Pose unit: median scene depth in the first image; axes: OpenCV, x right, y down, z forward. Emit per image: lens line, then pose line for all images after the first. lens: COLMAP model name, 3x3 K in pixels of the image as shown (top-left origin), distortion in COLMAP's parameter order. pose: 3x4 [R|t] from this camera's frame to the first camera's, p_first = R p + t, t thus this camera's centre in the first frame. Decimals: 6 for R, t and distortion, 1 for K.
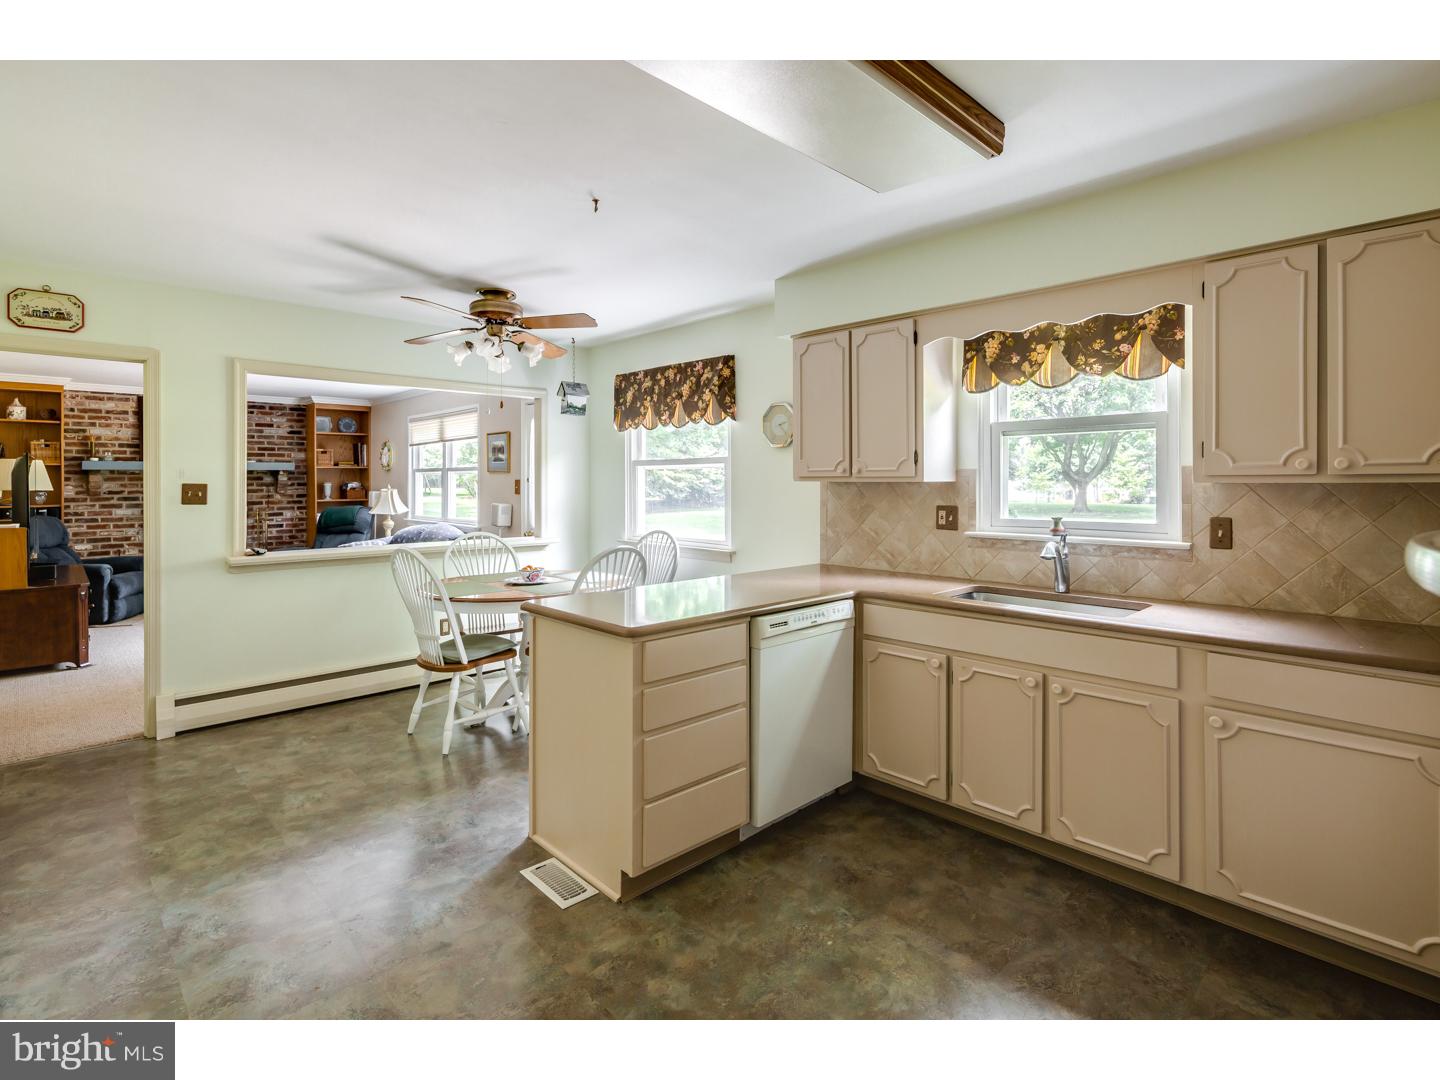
lens RADIAL K [[700.3, 0, 714.2], [0, 700.3, 536.4], [0, 0, 1]] dist [0.004791, -0.000391]
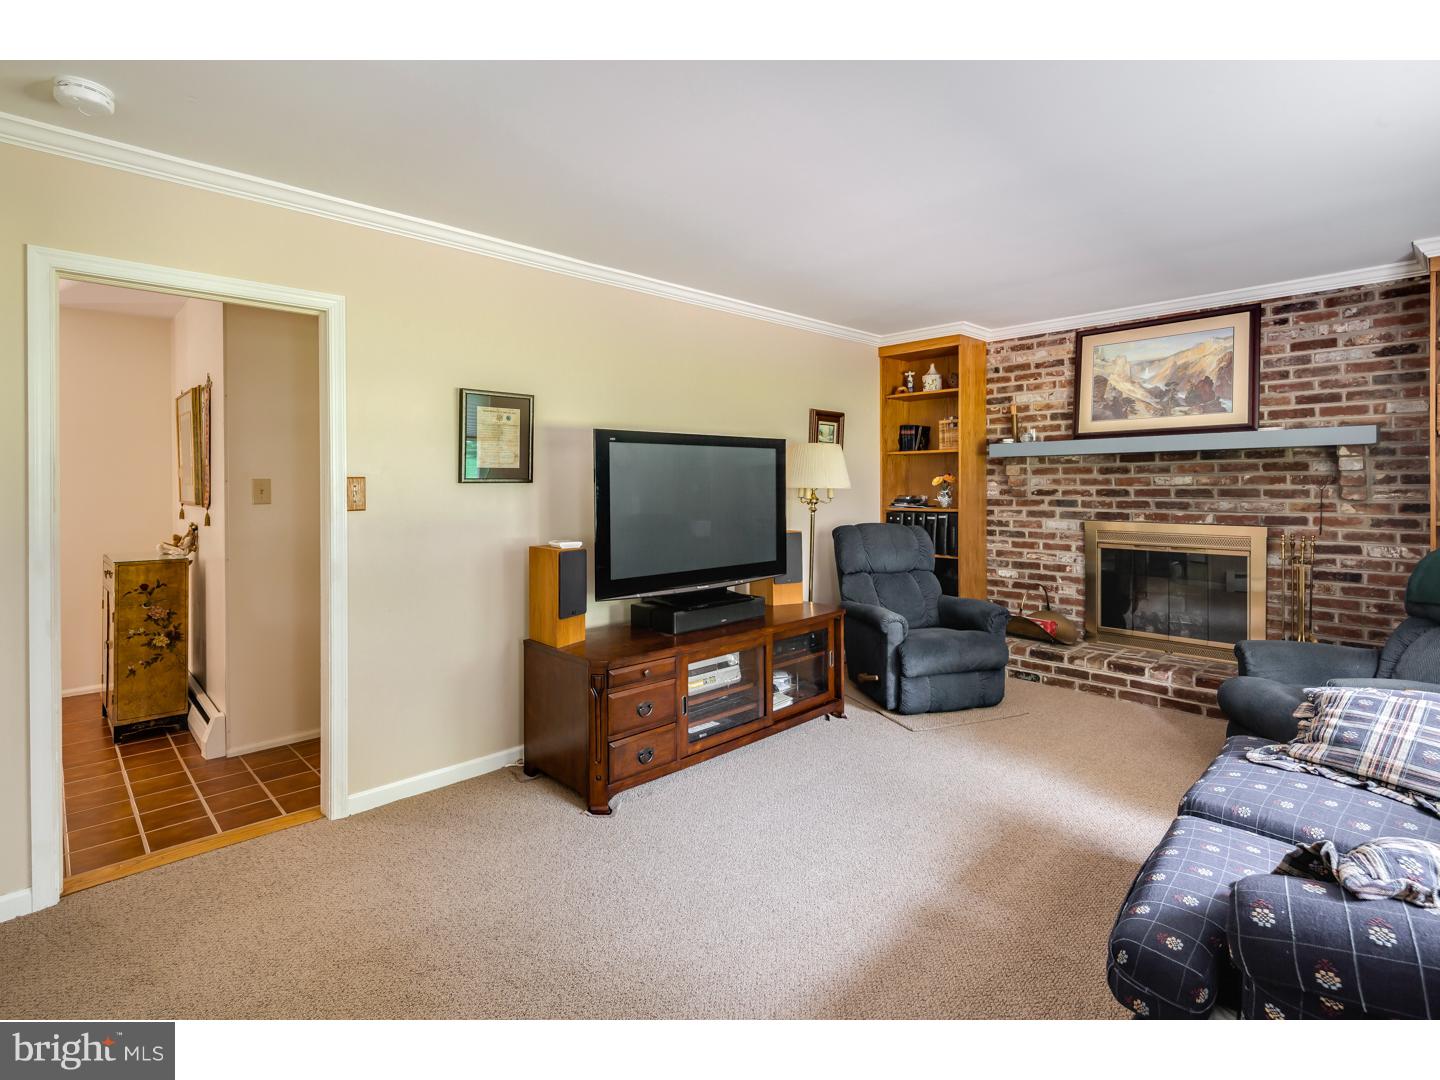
lens RADIAL K [[700.3, 0, 720.3], [0, 700.3, 470.6], [0, 0, 1]] dist [0.004791, -0.000391]
pose [[0.016219, -0.016466, -0.999733, -0.228497], [-0.077337, 0.996848, -0.017673, -0.047720], [0.996873, 0.077603, 0.014895, 0.689662]]
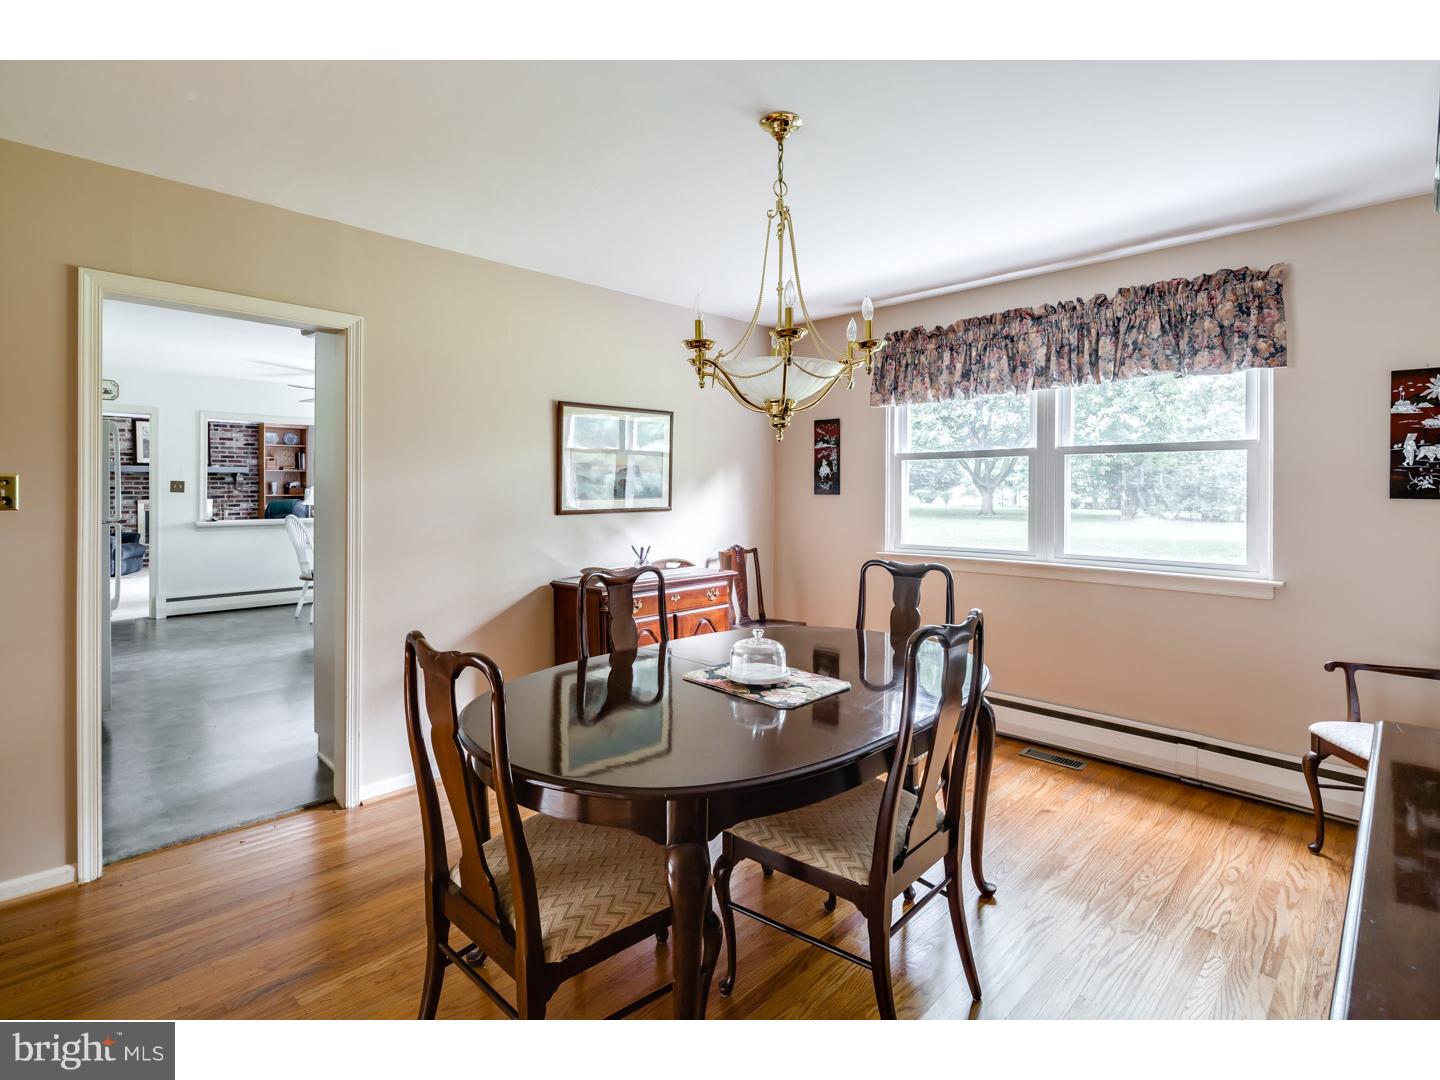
lens RADIAL K [[700.3, 0, 717.2], [0, 700.3, 541.6], [0, 0, 1]] dist [0.004791, -0.000391]
pose [[0.999601, 0.005023, 0.027797, 0.293436], [-0.005052, 0.999987, 0.000974, 0.035772], [-0.027791, -0.001114, 0.999613, -0.414388]]
